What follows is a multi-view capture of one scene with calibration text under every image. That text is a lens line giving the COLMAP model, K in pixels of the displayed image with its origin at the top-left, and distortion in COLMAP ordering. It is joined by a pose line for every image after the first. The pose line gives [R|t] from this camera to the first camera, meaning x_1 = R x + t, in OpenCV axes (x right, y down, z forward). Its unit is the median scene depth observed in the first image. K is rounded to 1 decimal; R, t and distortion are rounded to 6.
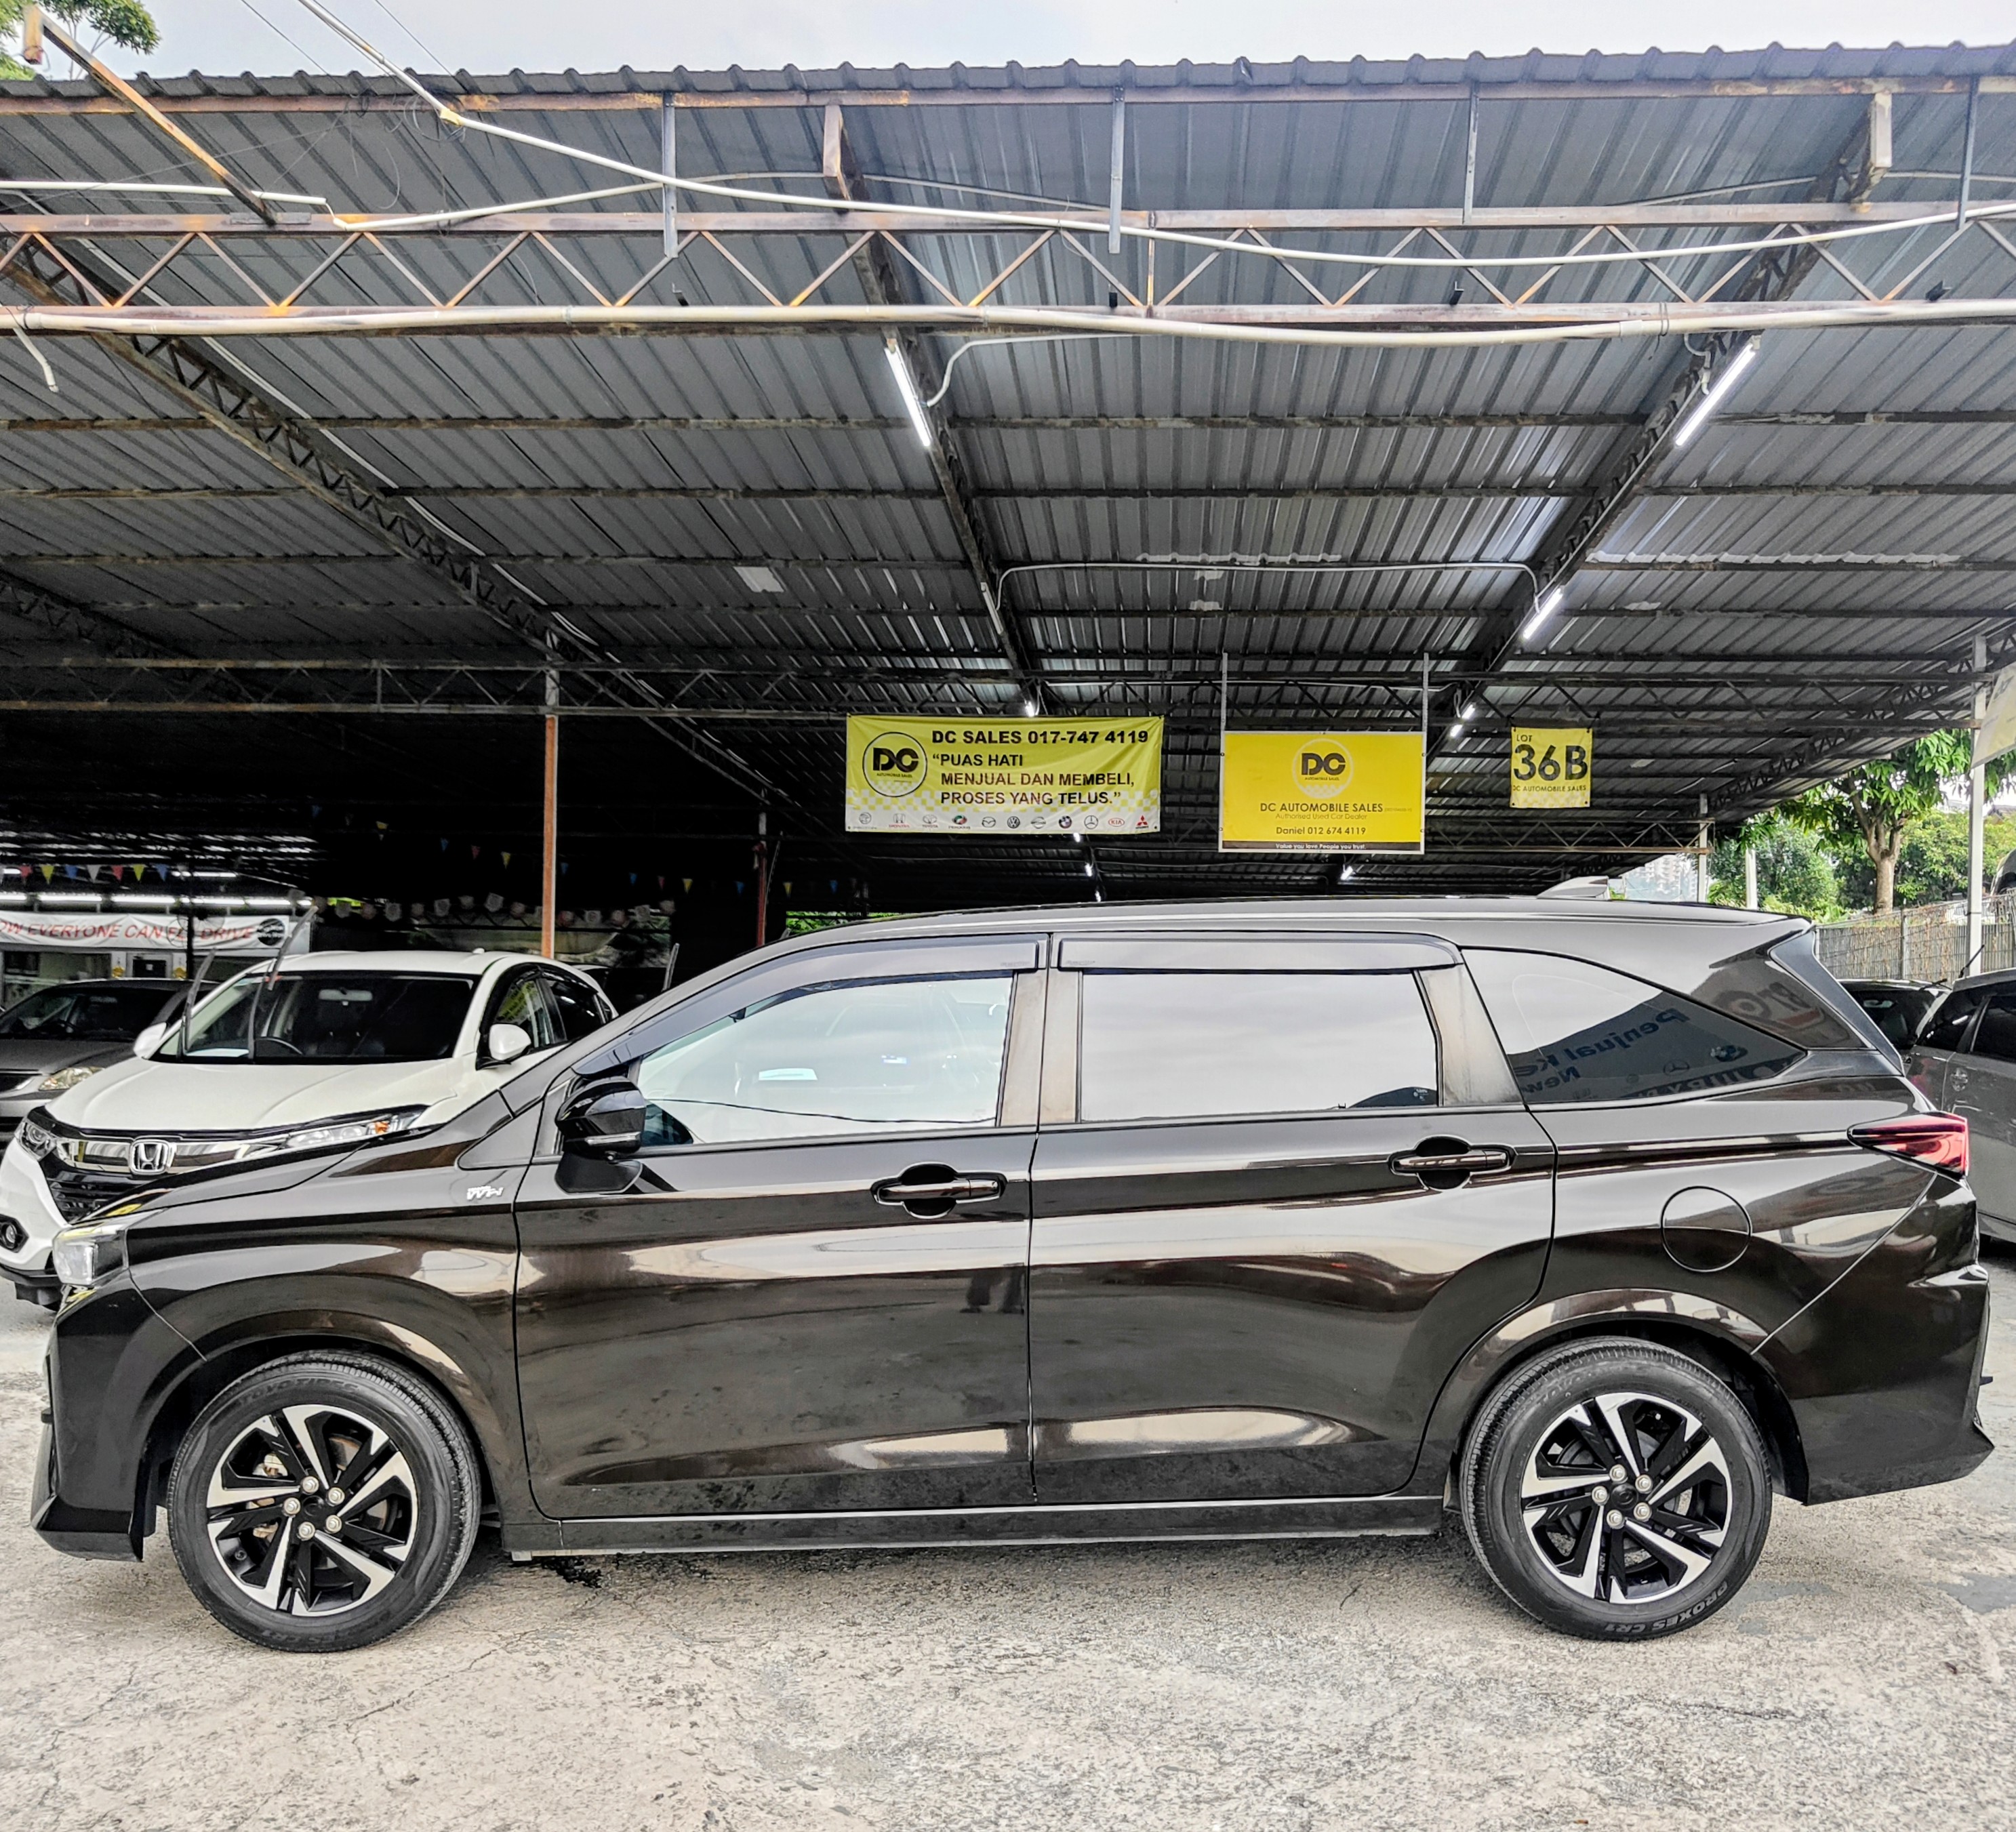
lens RADIAL K [[2050.9, 0, 1008.0], [0, 2050.9, 916.0], [0, 0, 1]] dist [0.000130, -0.003939]
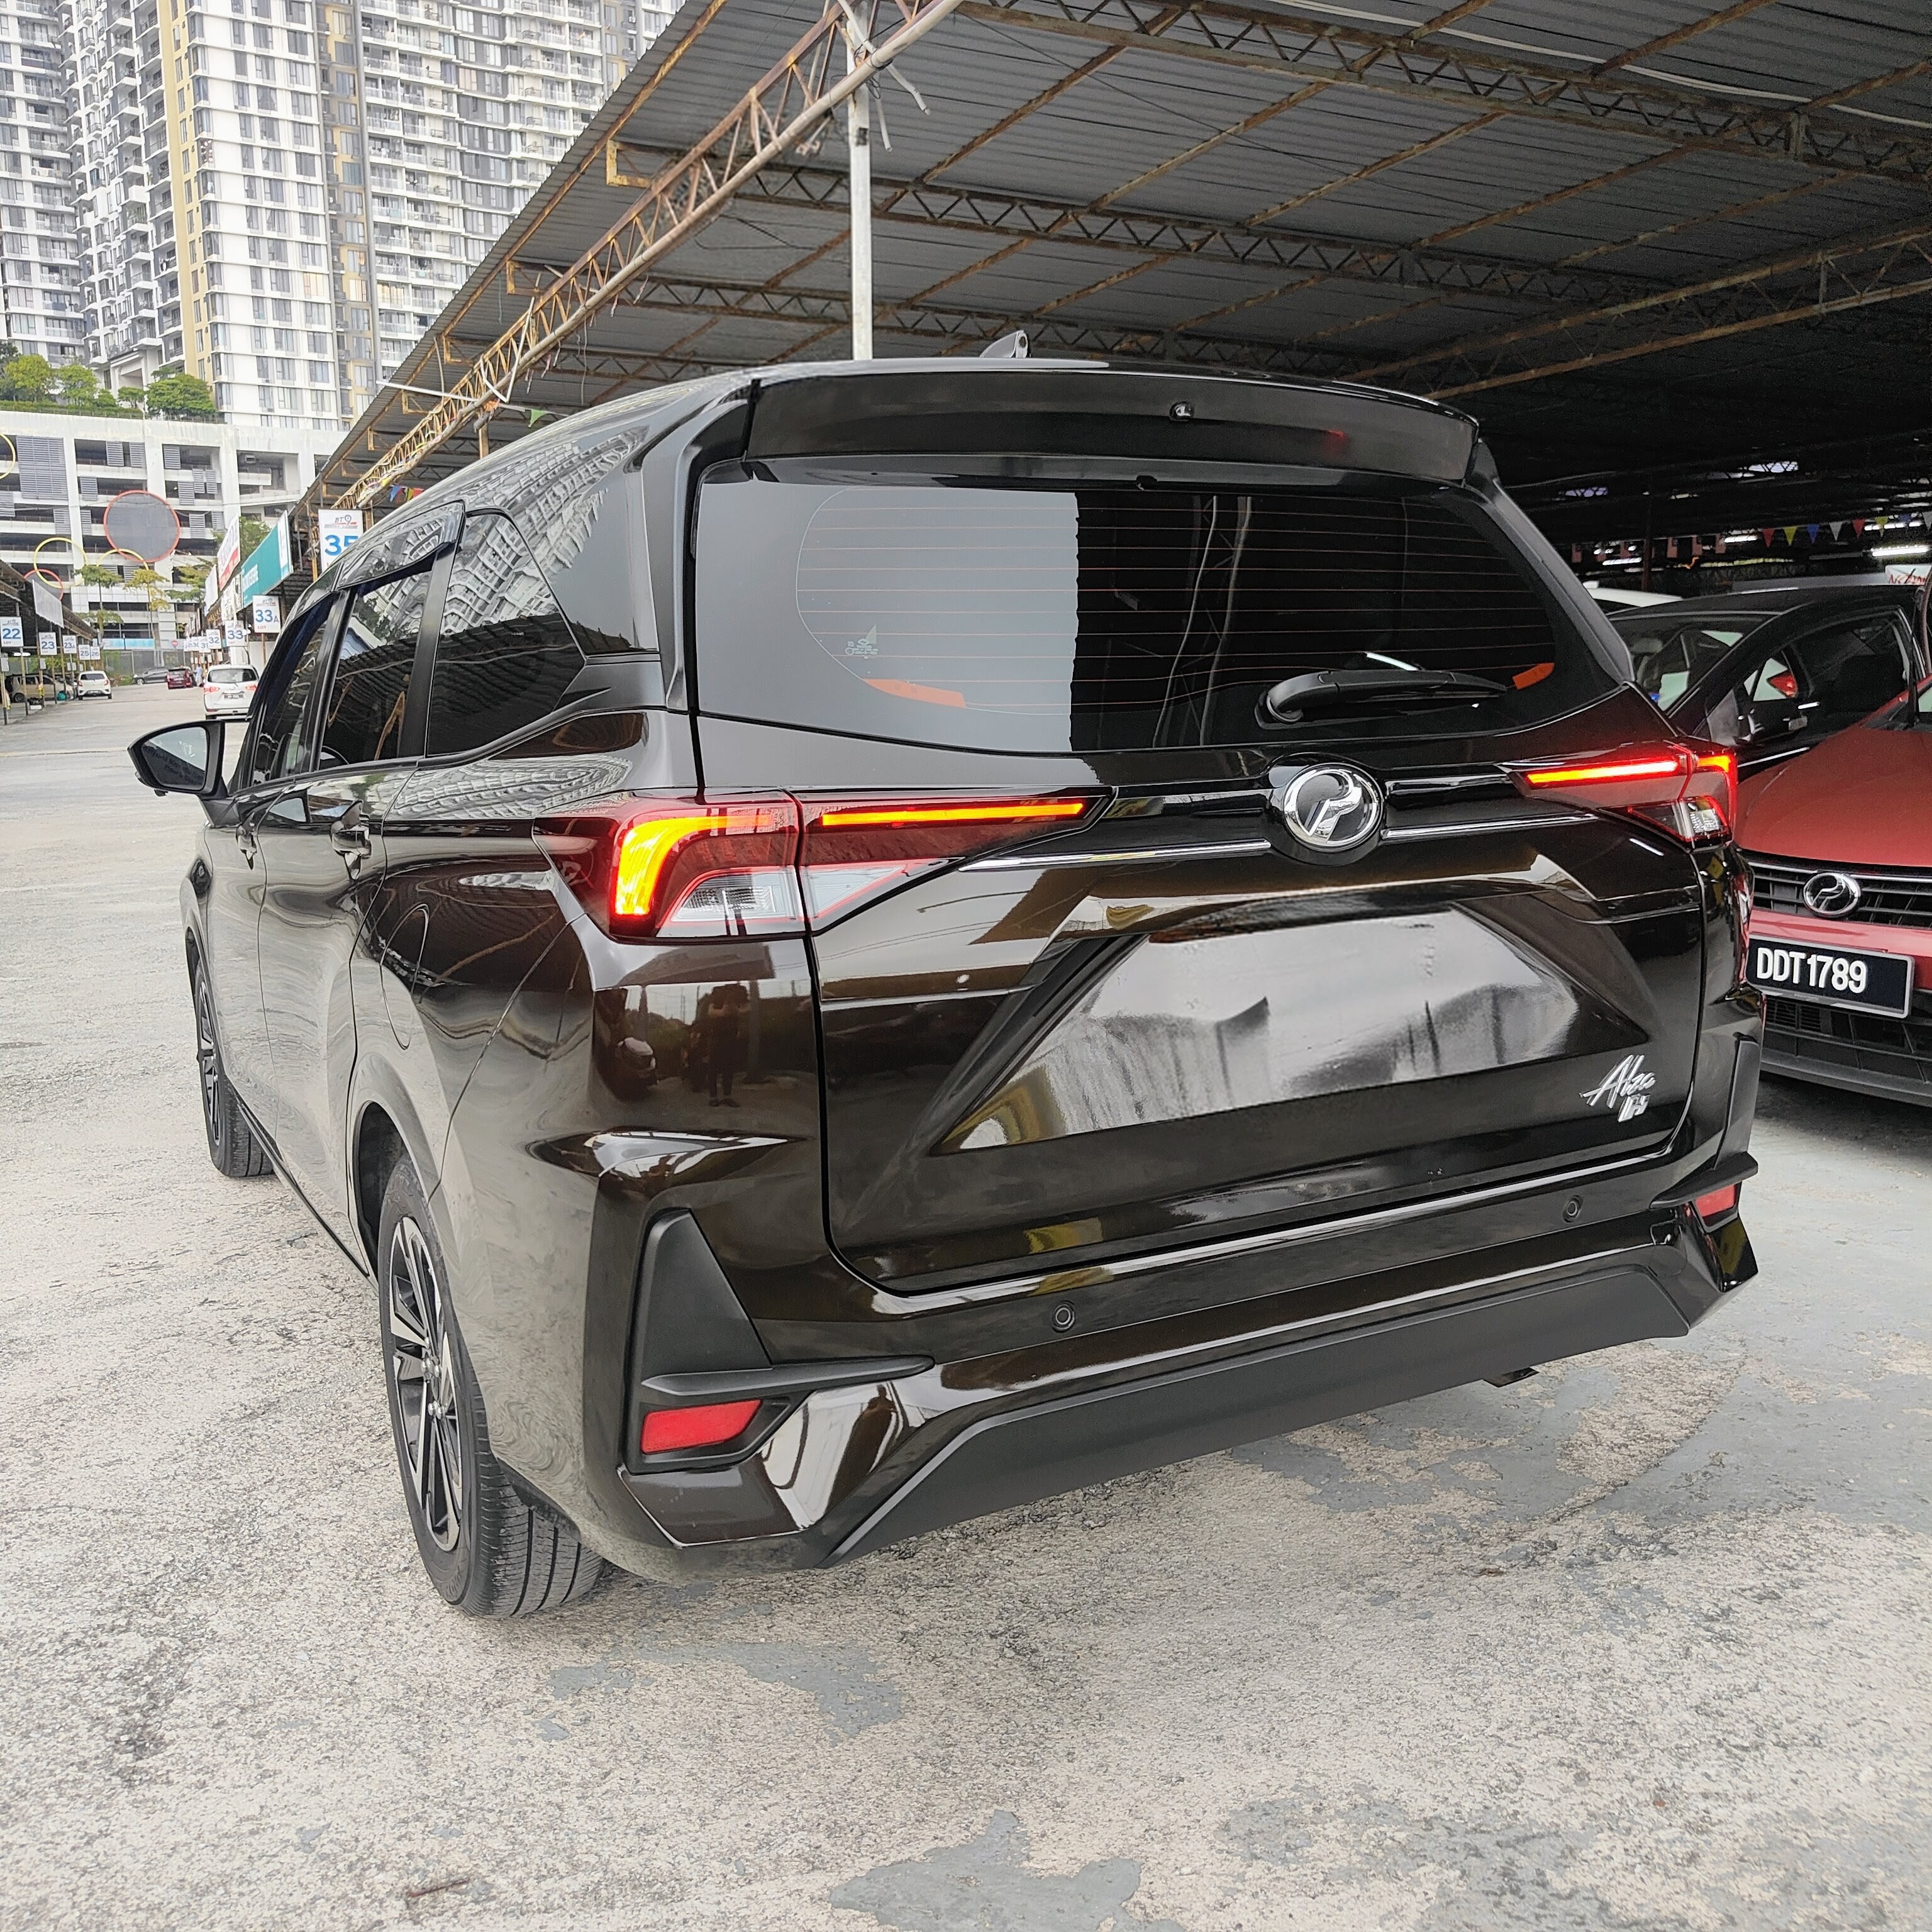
lens RADIAL K [[1818.5, 0, 951.2], [0, 1818.5, 972.6], [0, 0, 1]] dist [-0.006271, 0.020141]
pose [[0.441125, 0.122042, -0.889109, 0.331267], [0.071867, 0.982725, 0.170548, 0.025608], [0.894563, -0.139130, 0.424734, 0.350987]]
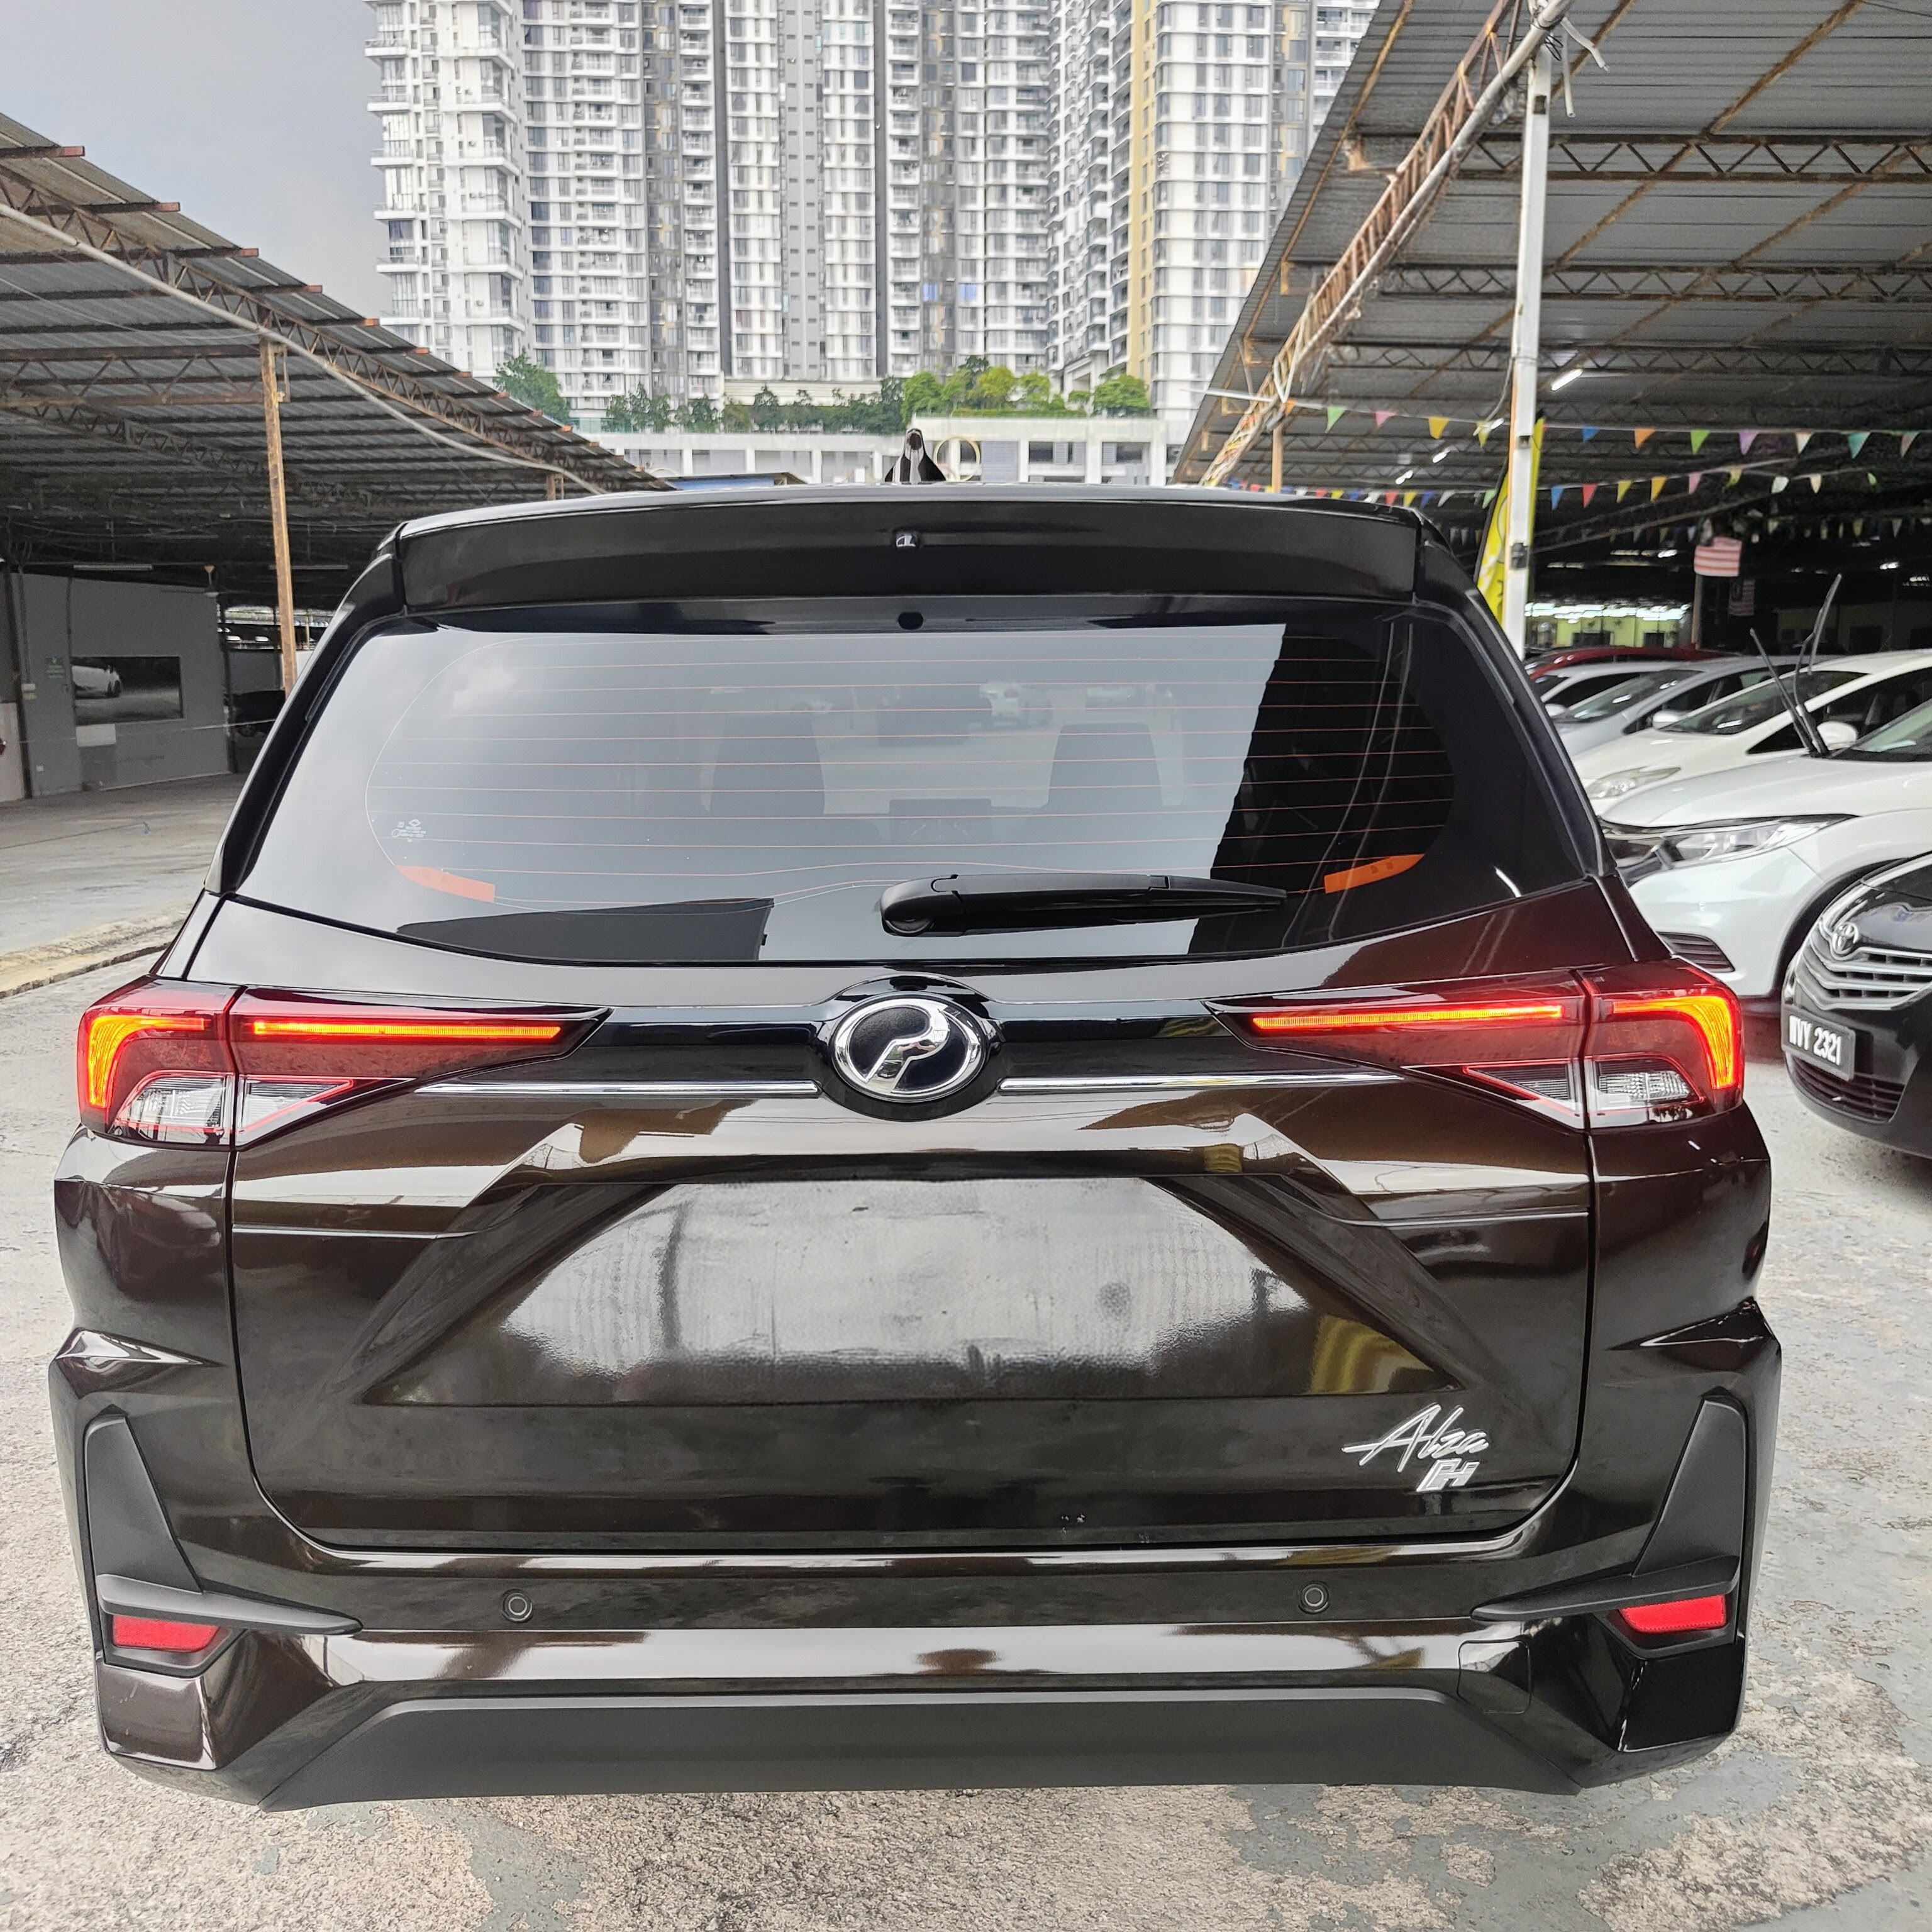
lens RADIAL K [[1818.5, 0, 951.2], [0, 1818.5, 972.6], [0, 0, 1]] dist [-0.006271, 0.020141]
pose [[-0.029116, 0.150738, -0.988145, 0.326845], [0.059912, 0.987050, 0.148806, 0.016009], [0.997779, -0.054869, -0.037770, 0.470395]]
